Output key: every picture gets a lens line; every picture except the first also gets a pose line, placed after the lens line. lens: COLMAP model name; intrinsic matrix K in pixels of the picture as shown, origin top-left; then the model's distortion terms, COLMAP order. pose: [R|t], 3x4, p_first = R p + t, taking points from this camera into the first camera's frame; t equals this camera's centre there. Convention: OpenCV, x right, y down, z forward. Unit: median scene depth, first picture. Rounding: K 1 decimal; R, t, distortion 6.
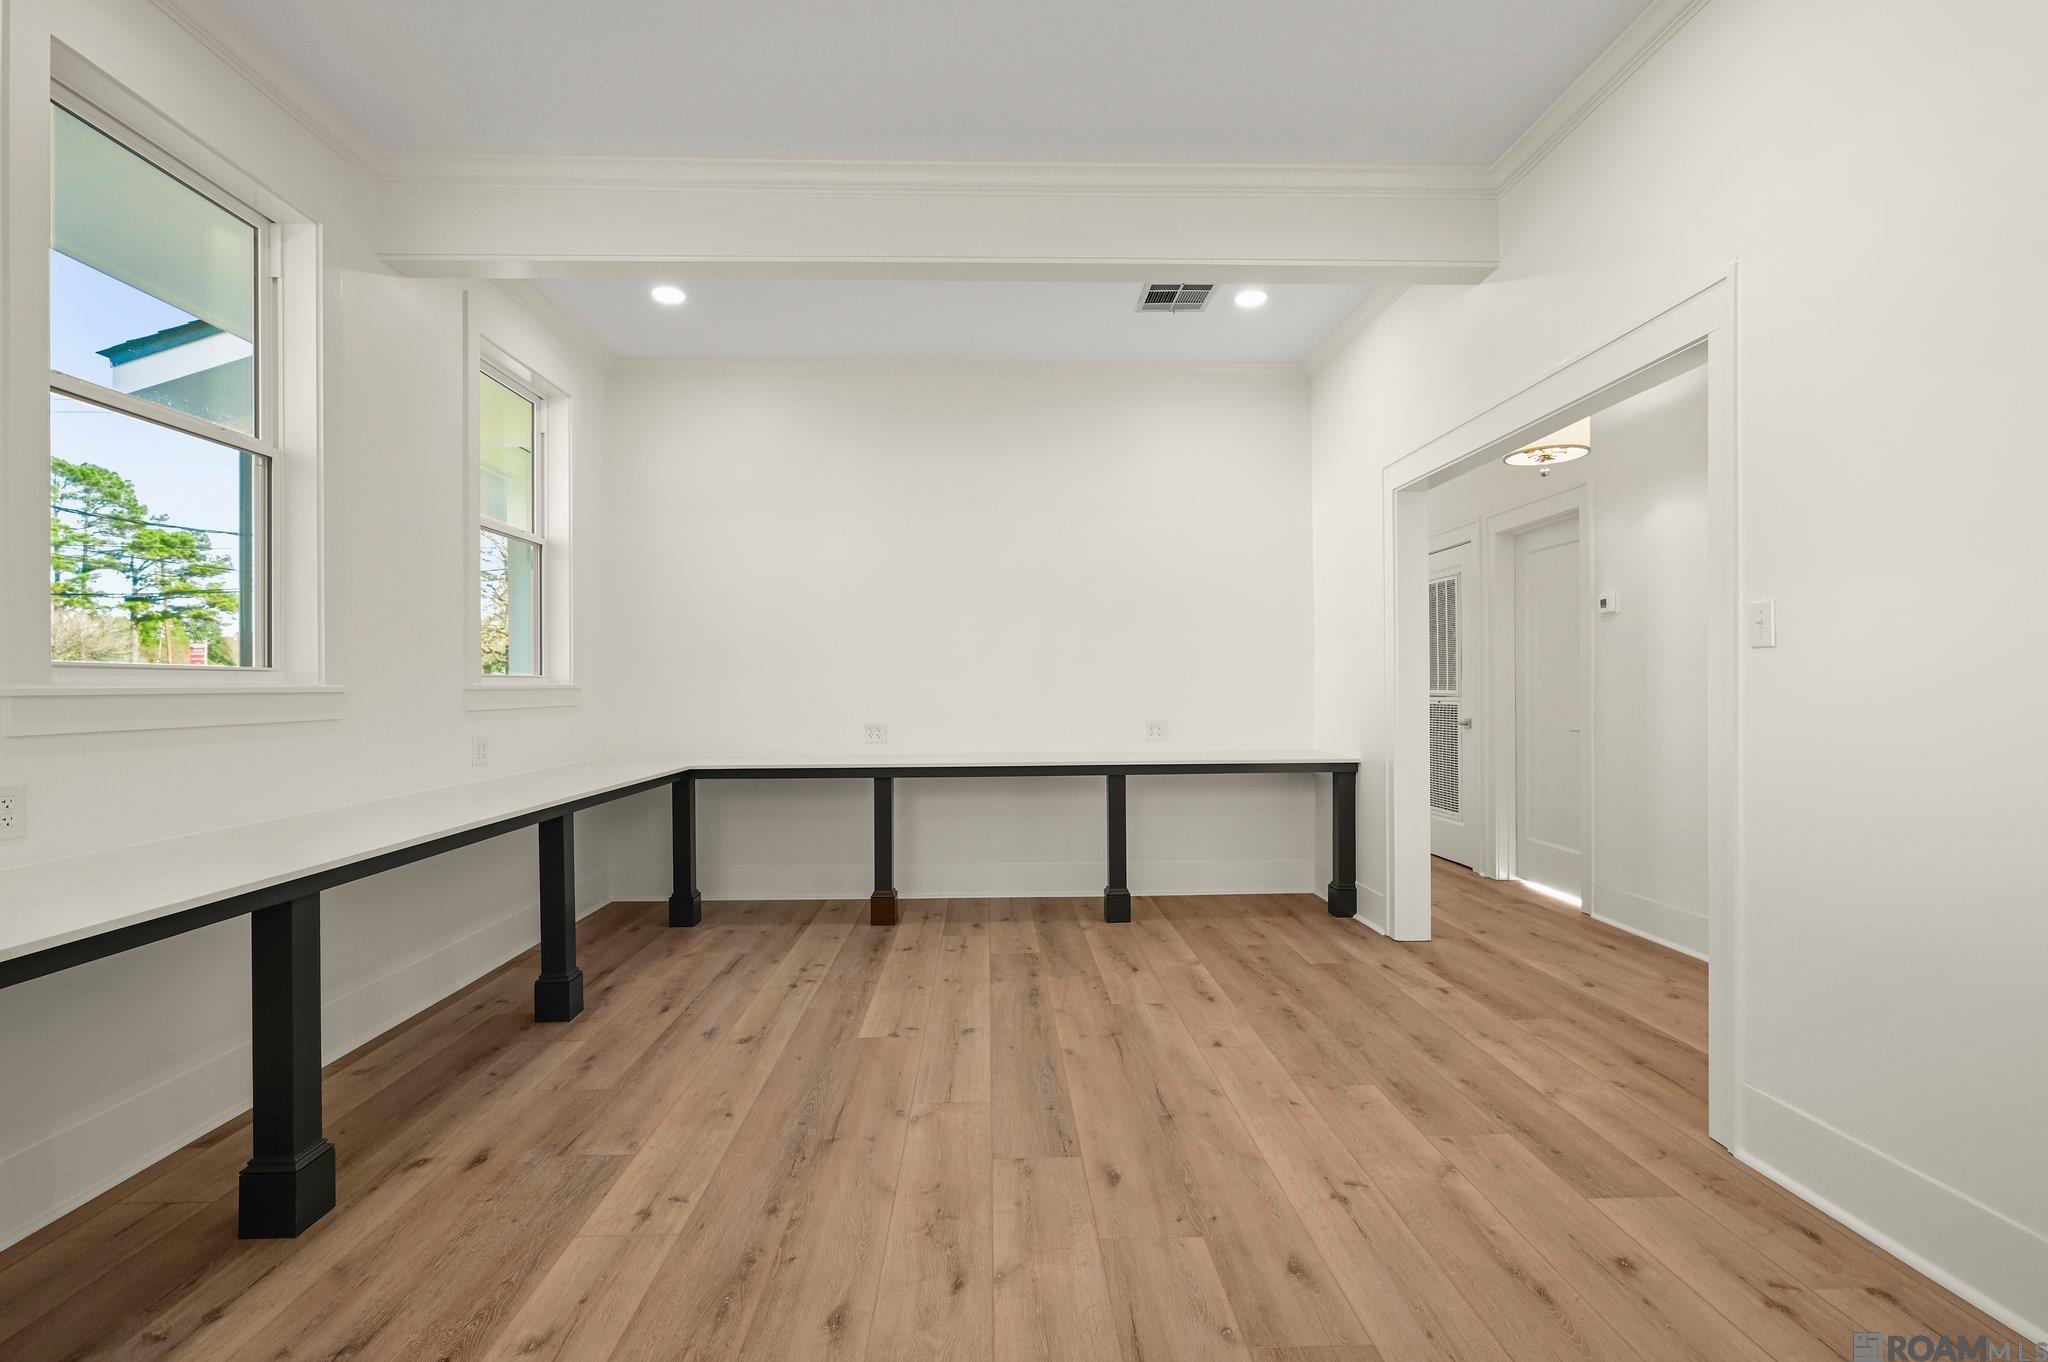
lens RADIAL K [[933.0, 0, 1016.4], [0, 933.0, 686.3], [0, 0, 1]] dist [-0.000610, -0.000040]
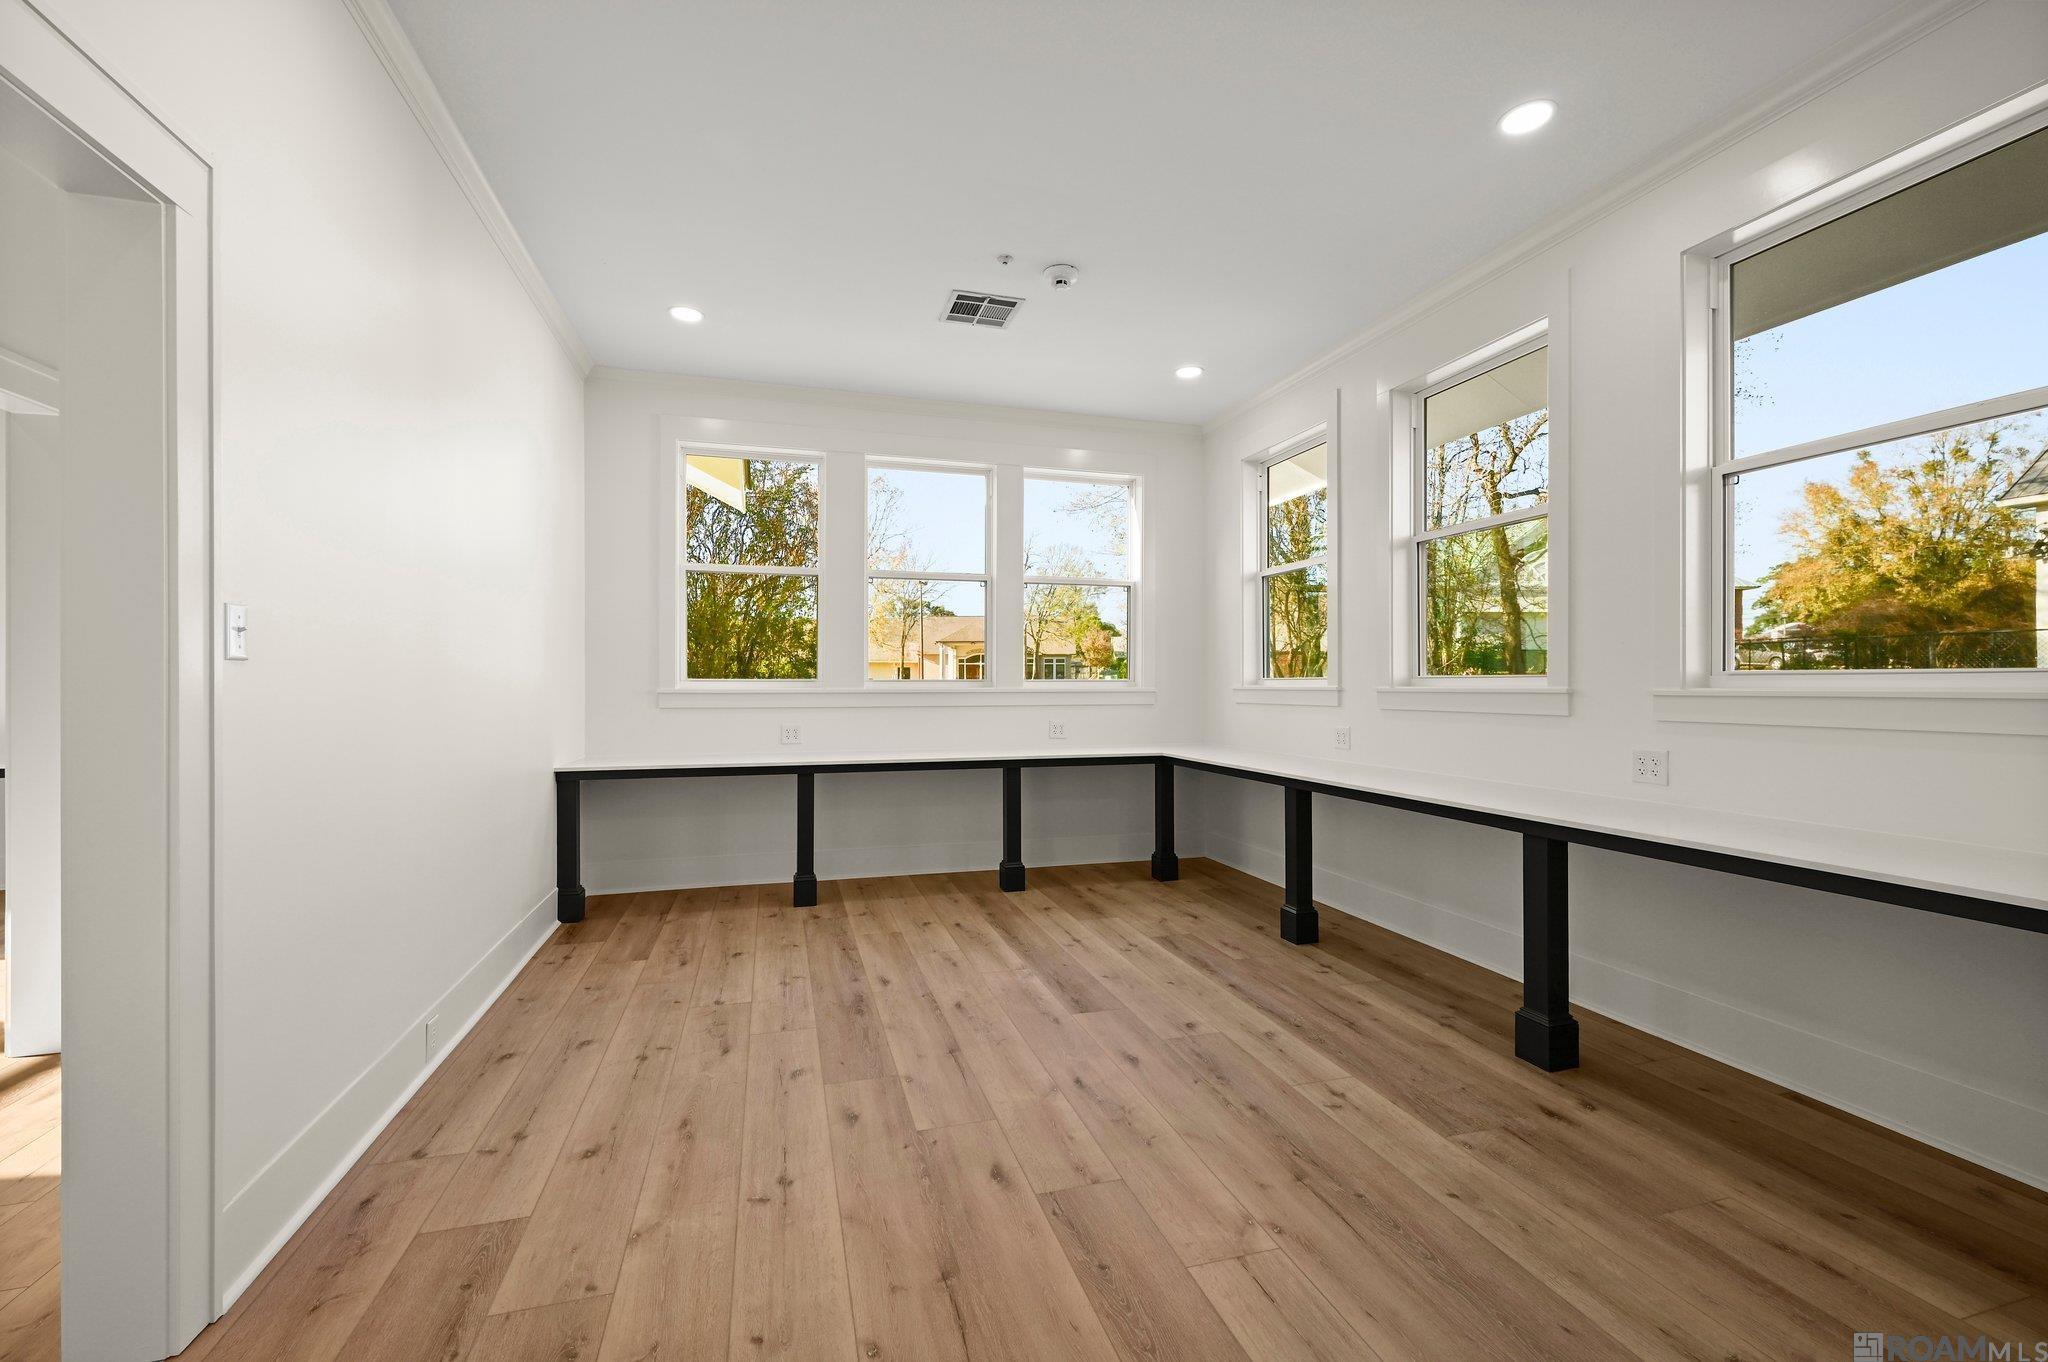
lens RADIAL K [[812.1, 0, 1003.9], [0, 812.1, 680.9], [0, 0, 1]] dist [-0.000883, 0.000455]
pose [[-0.970744, 0.007379, -0.240003, 0.315023], [0.008362, 0.999960, -0.003076, -0.016234], [0.239971, -0.004993, -0.970767, 1.916854]]
